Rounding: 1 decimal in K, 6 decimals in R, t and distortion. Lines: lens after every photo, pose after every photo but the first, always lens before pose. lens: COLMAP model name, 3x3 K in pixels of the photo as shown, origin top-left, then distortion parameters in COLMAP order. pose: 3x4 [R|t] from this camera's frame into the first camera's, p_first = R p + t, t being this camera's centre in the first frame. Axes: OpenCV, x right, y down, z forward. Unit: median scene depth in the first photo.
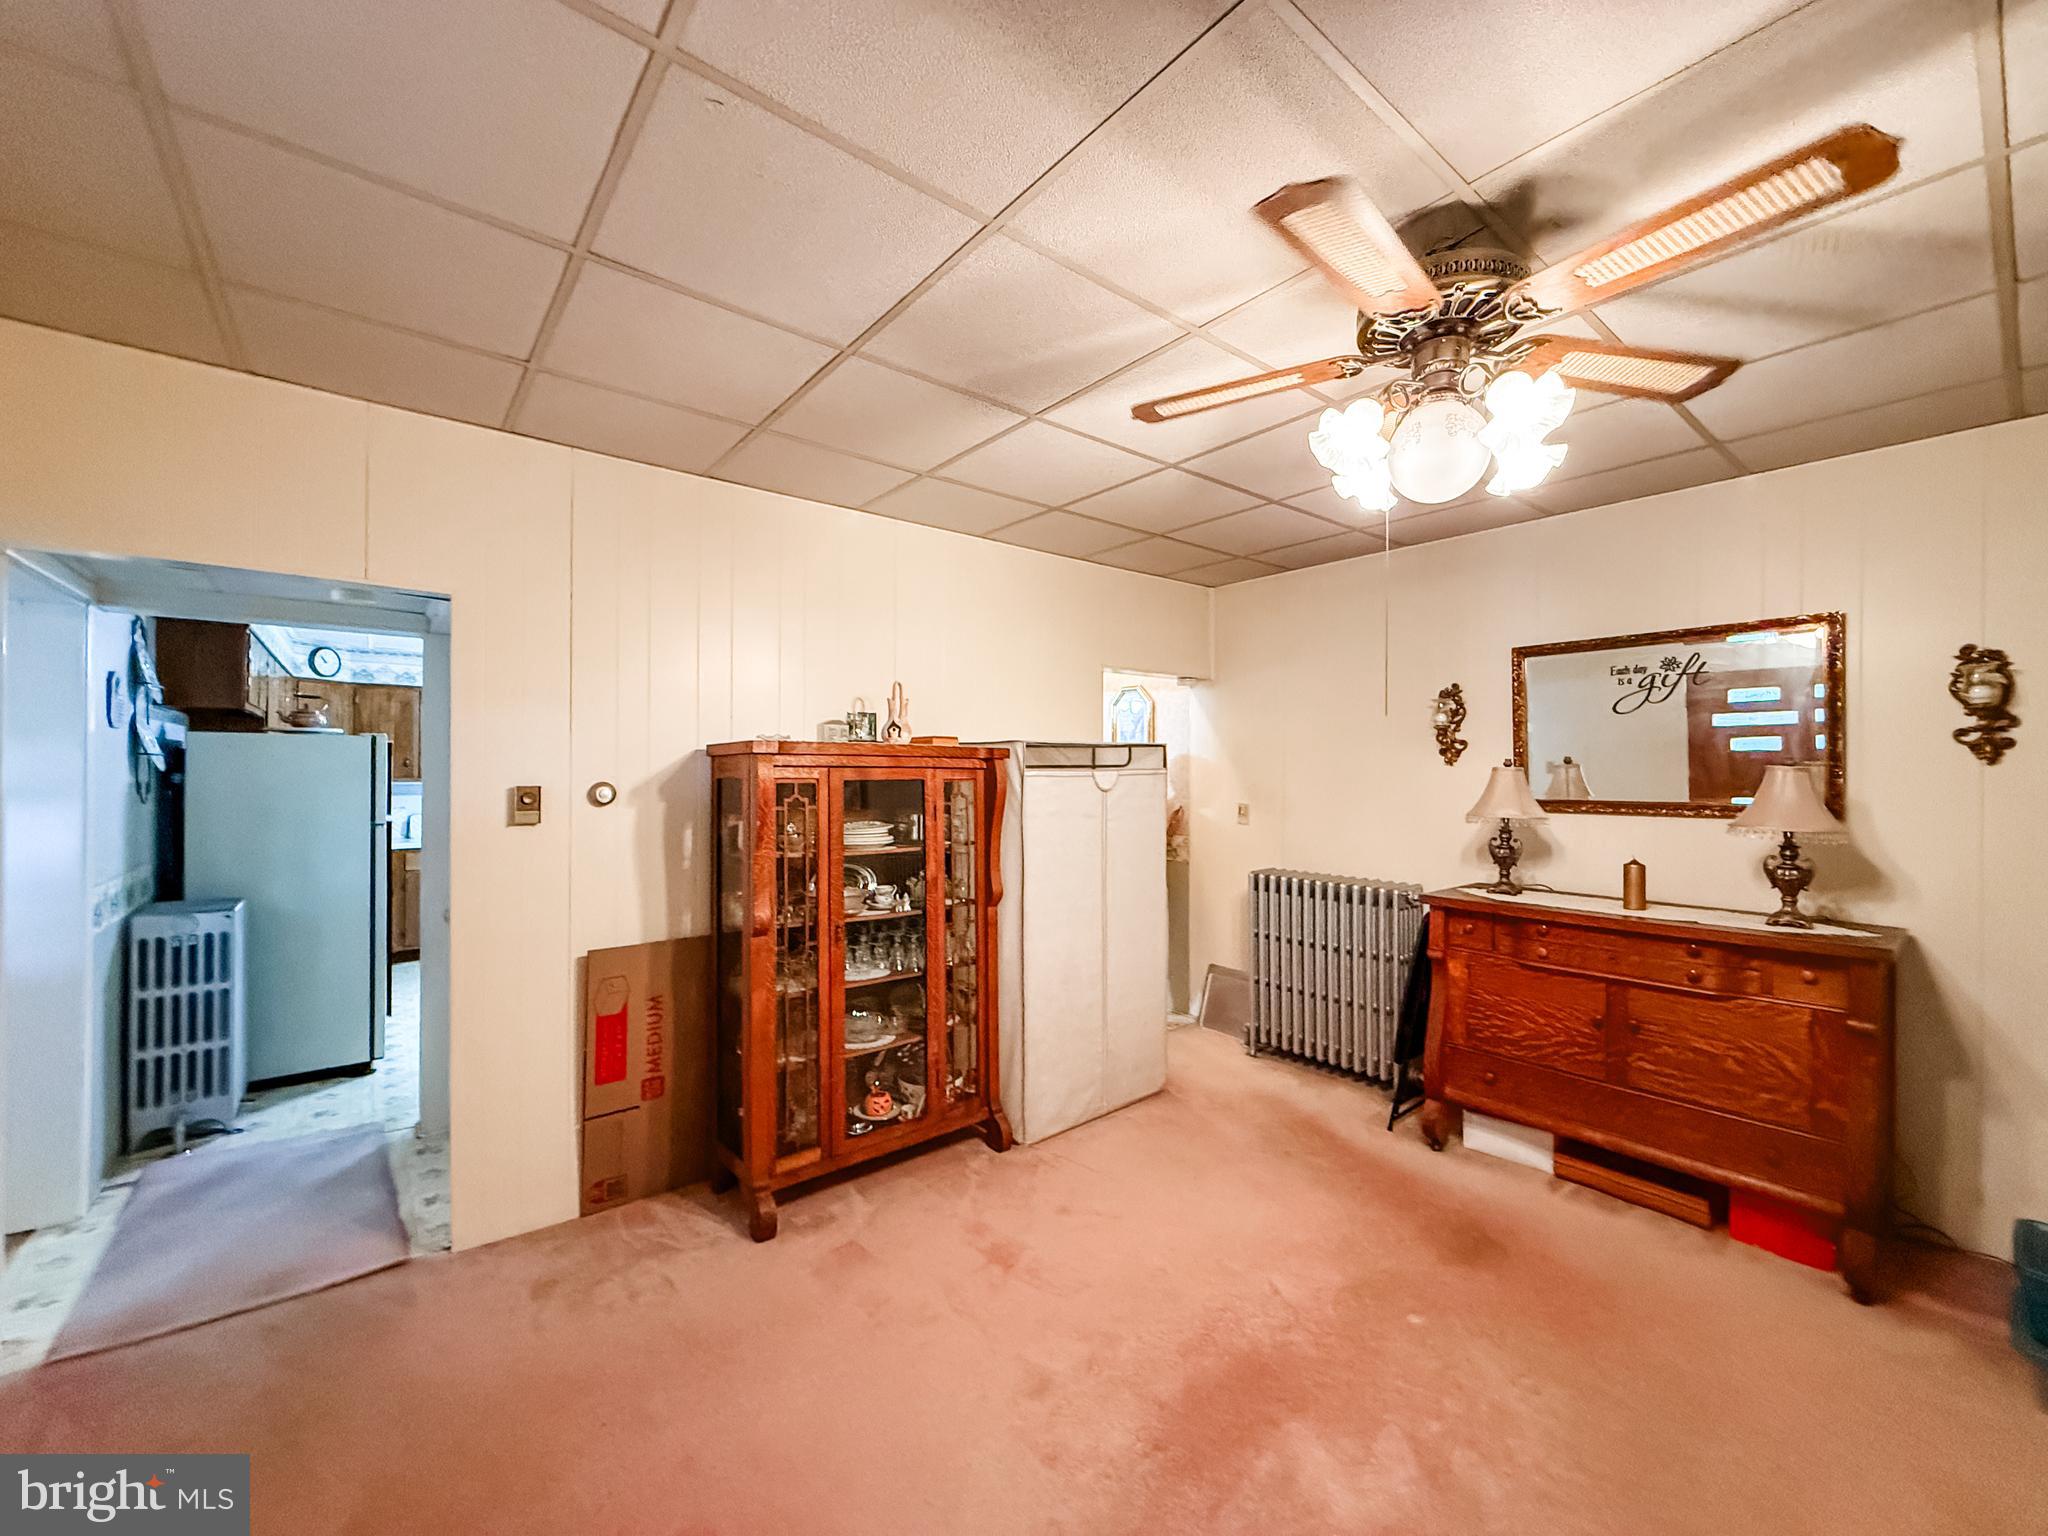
lens RADIAL K [[814.0, 0, 1018.4], [0, 814.0, 772.0], [0, 0, 1]] dist [0.001874, 0.000197]
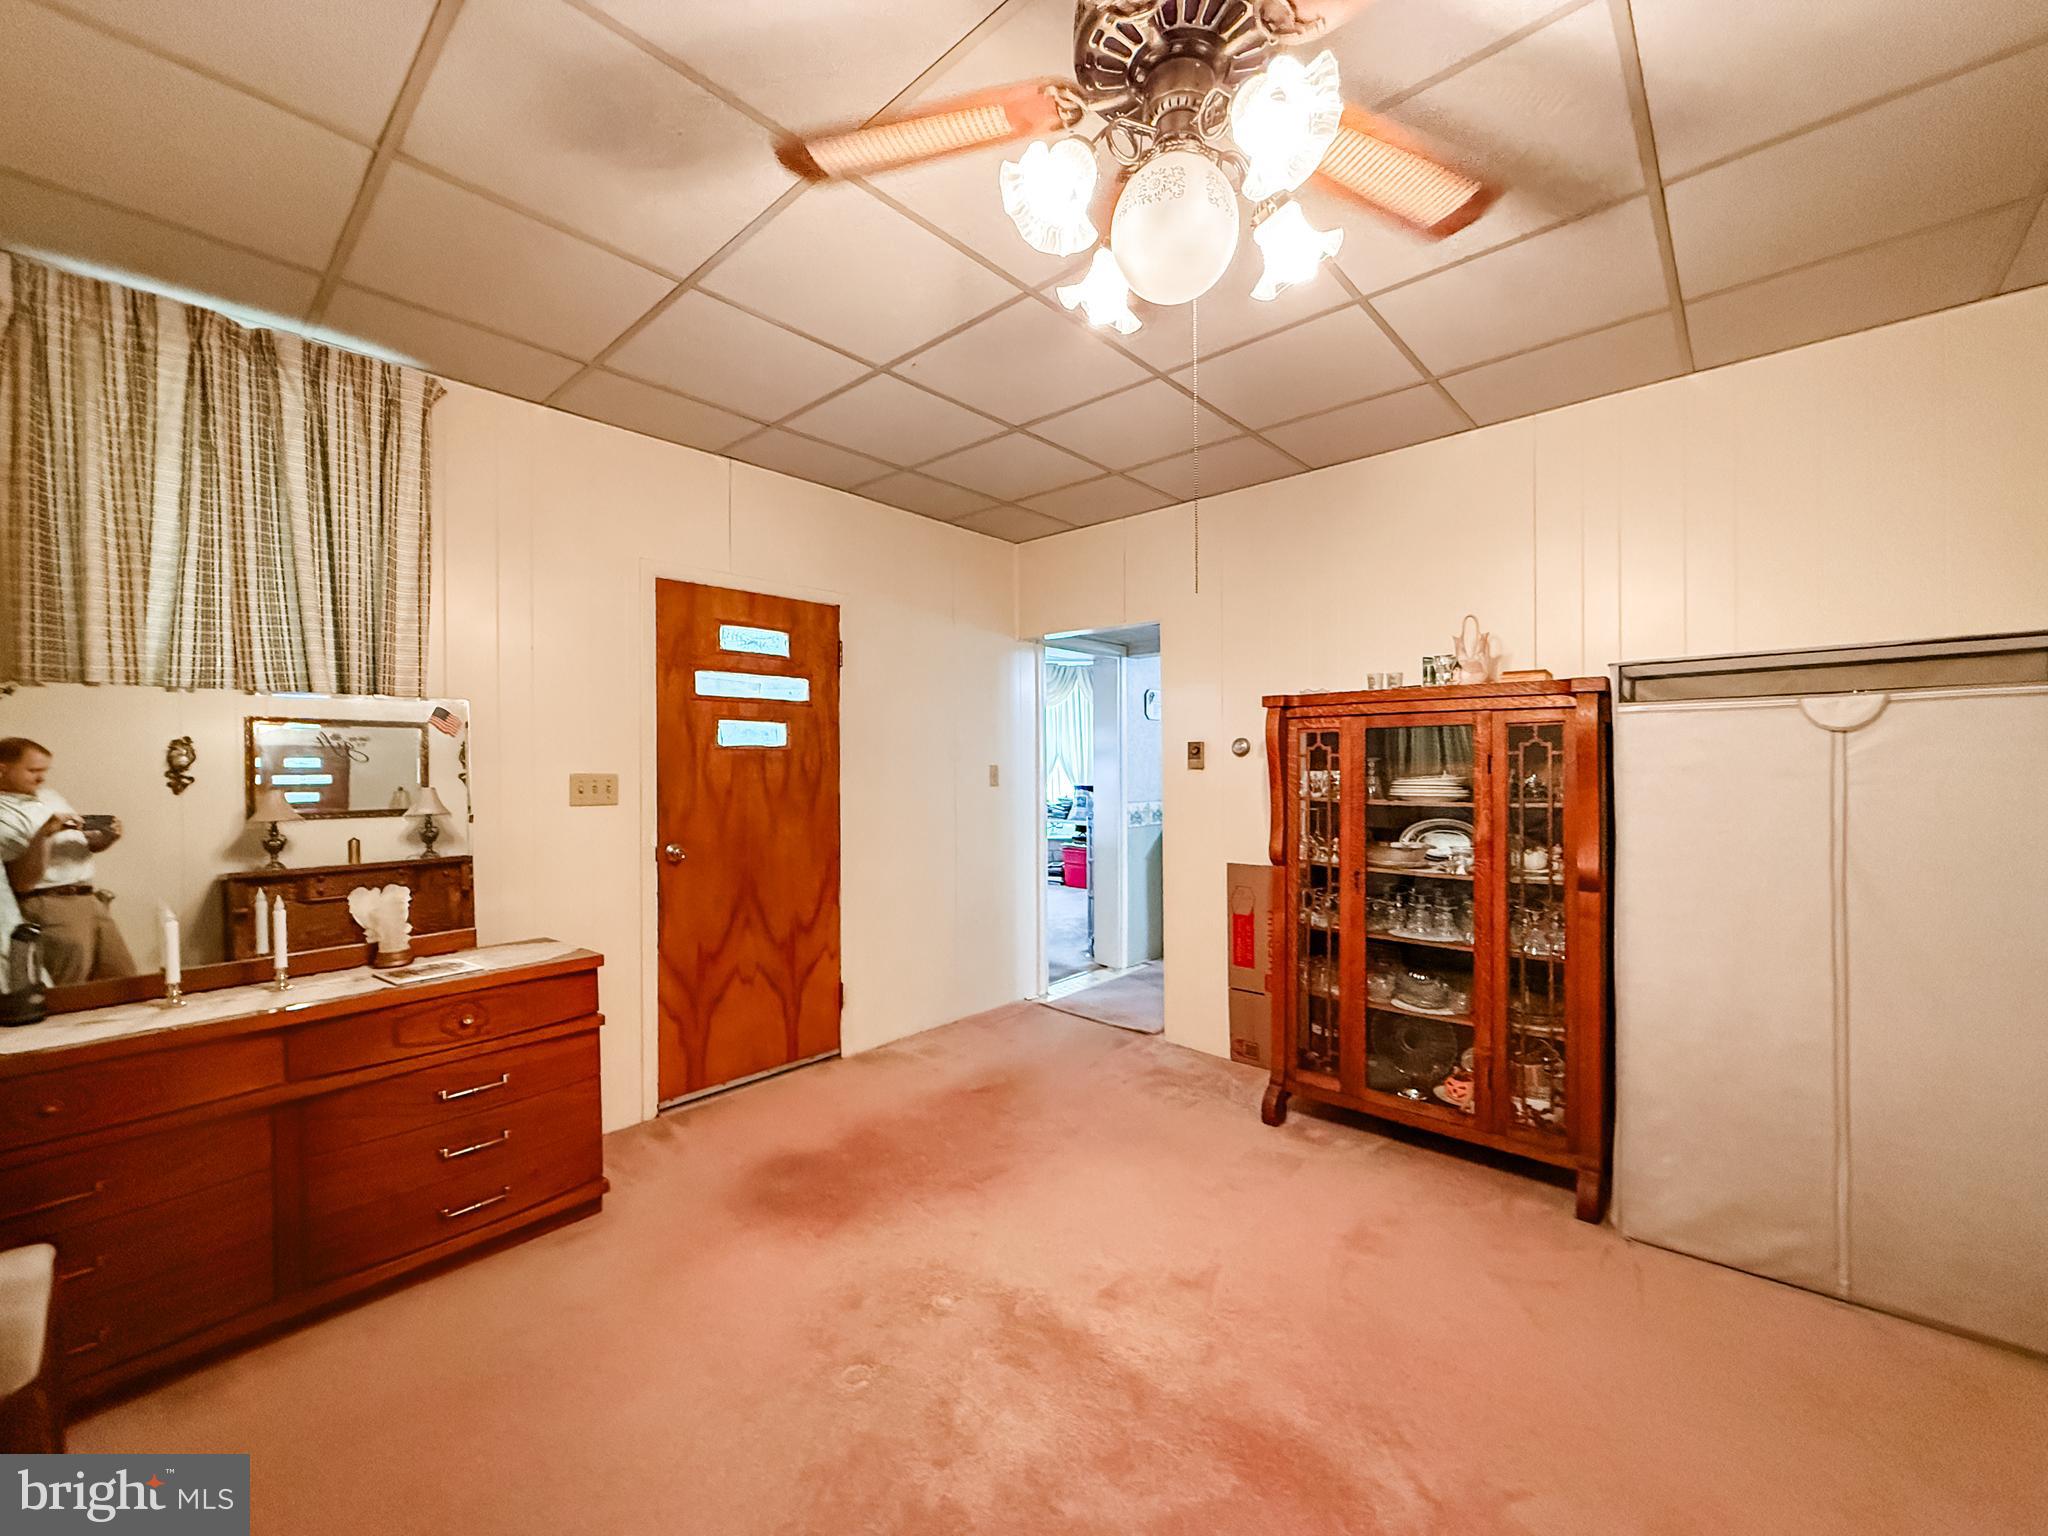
lens RADIAL K [[814.0, 0, 1017.4], [0, 814.0, 768.6], [0, 0, 1]] dist [0.001874, 0.000197]
pose [[0.154204, 0.002003, -0.988037, 0.729207], [0.010106, 0.999942, 0.003604, 0.053350], [0.987987, -0.010541, 0.154175, 0.435288]]
